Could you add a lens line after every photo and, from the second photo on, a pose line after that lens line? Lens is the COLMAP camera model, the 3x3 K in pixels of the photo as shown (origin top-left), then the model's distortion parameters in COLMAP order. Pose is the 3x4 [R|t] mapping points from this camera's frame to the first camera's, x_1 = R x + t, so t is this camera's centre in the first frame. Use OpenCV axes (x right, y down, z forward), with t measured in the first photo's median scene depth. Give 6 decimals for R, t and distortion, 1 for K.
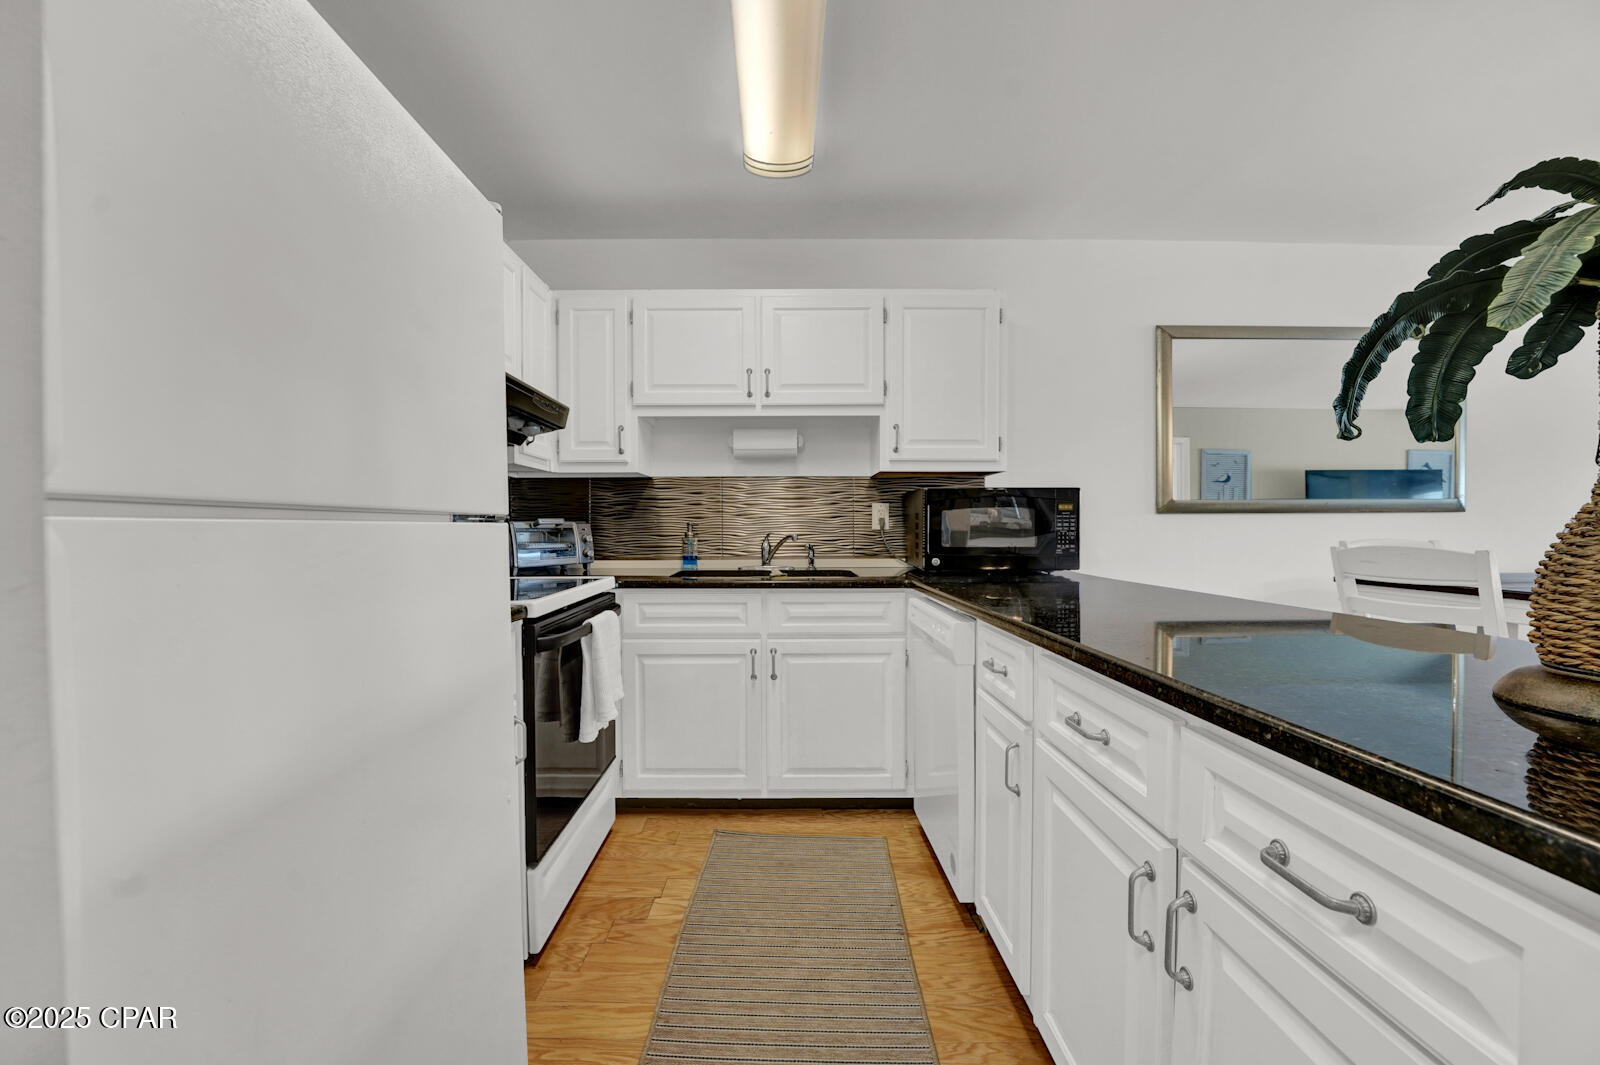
lens RADIAL K [[621.2, 0, 791.3], [0, 621.2, 541.9], [0, 0, 1]] dist [-0.010621, -0.000428]
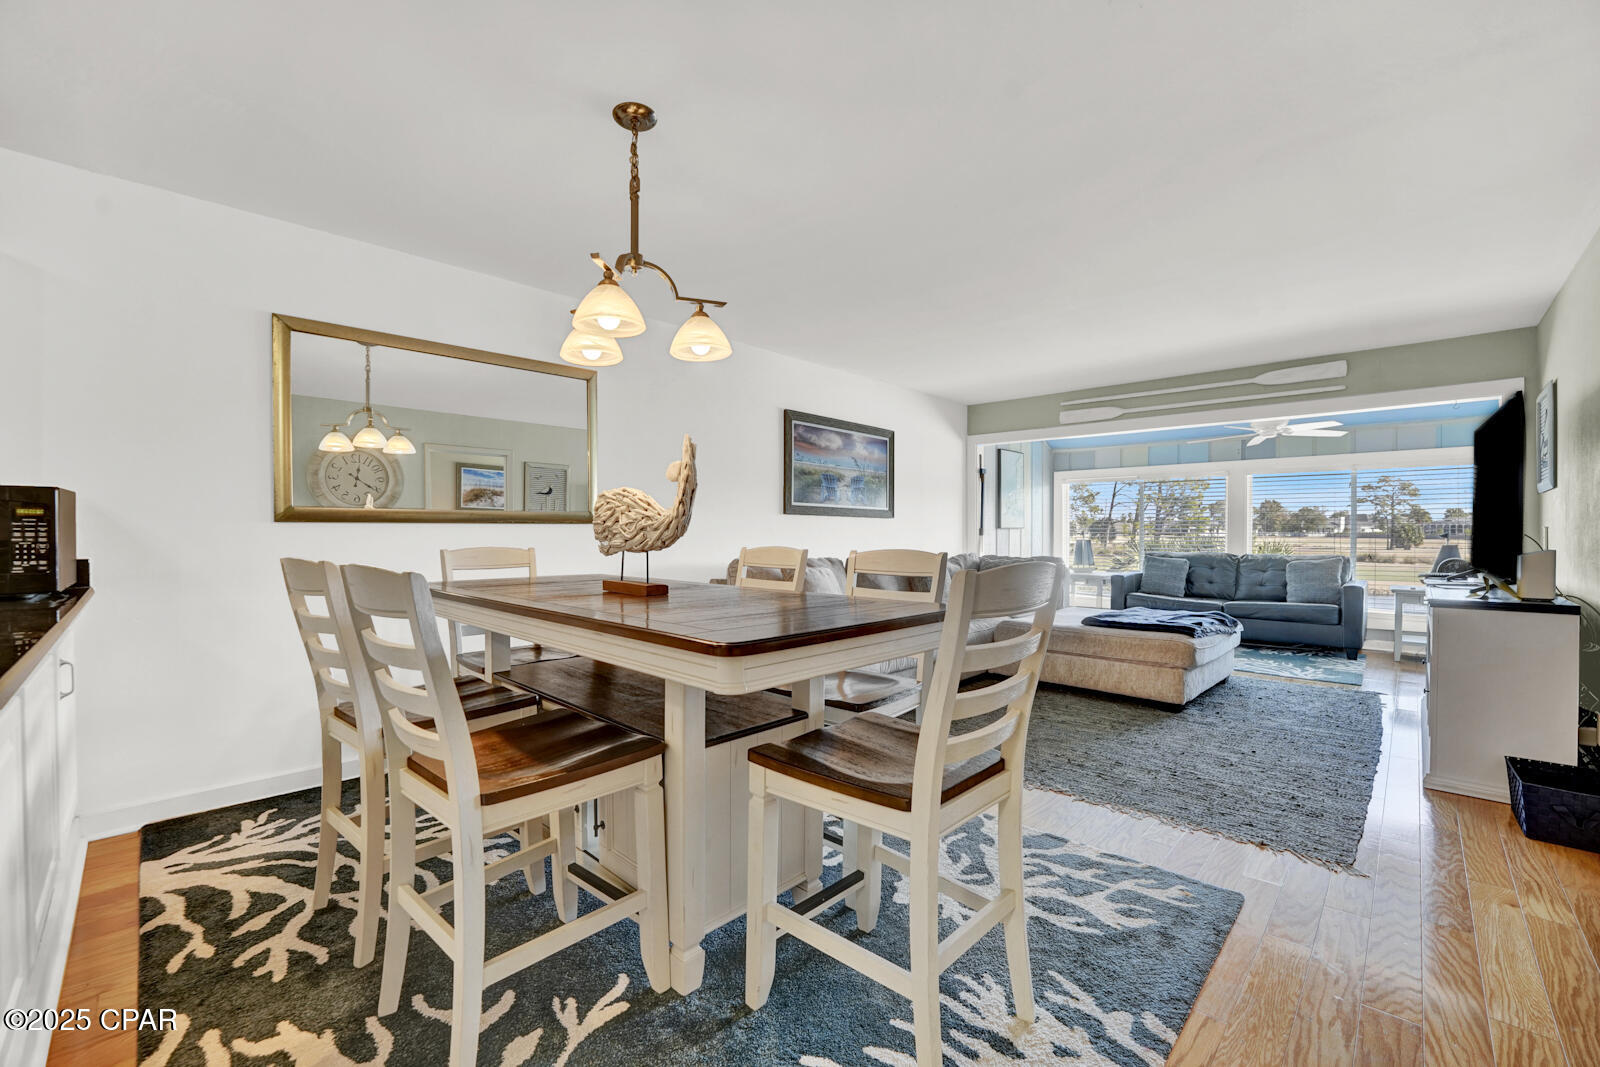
lens RADIAL K [[650.0, 0, 781.7], [0, 650.0, 546.4], [0, 0, 1]] dist [-0.030615, 0.003882]
pose [[0.714620, -0.012244, 0.699406, 0.487326], [0.017413, 0.999848, -0.000289, 0.003019], [-0.699296, 0.012385, 0.714725, -0.181560]]
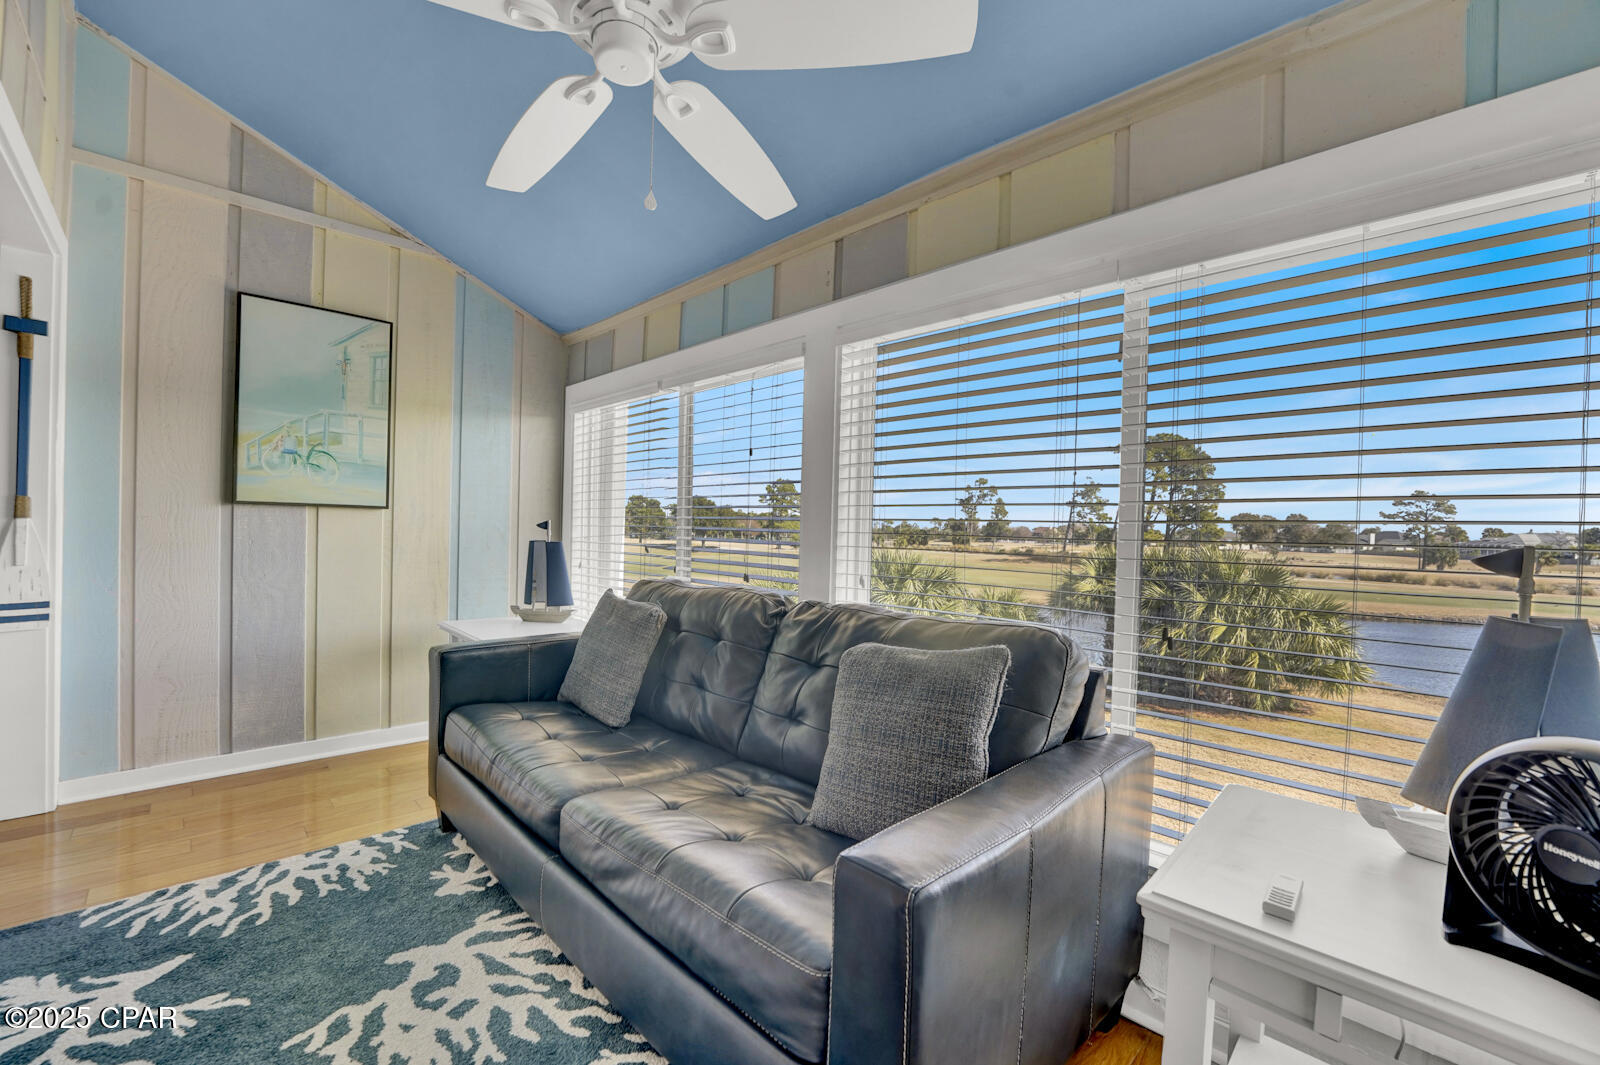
lens RADIAL K [[651.8, 0, 787.0], [0, 651.8, 539.6], [0, 0, 1]] dist [-0.032180, 0.004882]
pose [[0.730692, 0.017370, 0.682486, 3.079882], [-0.013005, 0.999849, -0.011523, 0.001967], [-0.682583, -0.000456, 0.730808, -0.210179]]
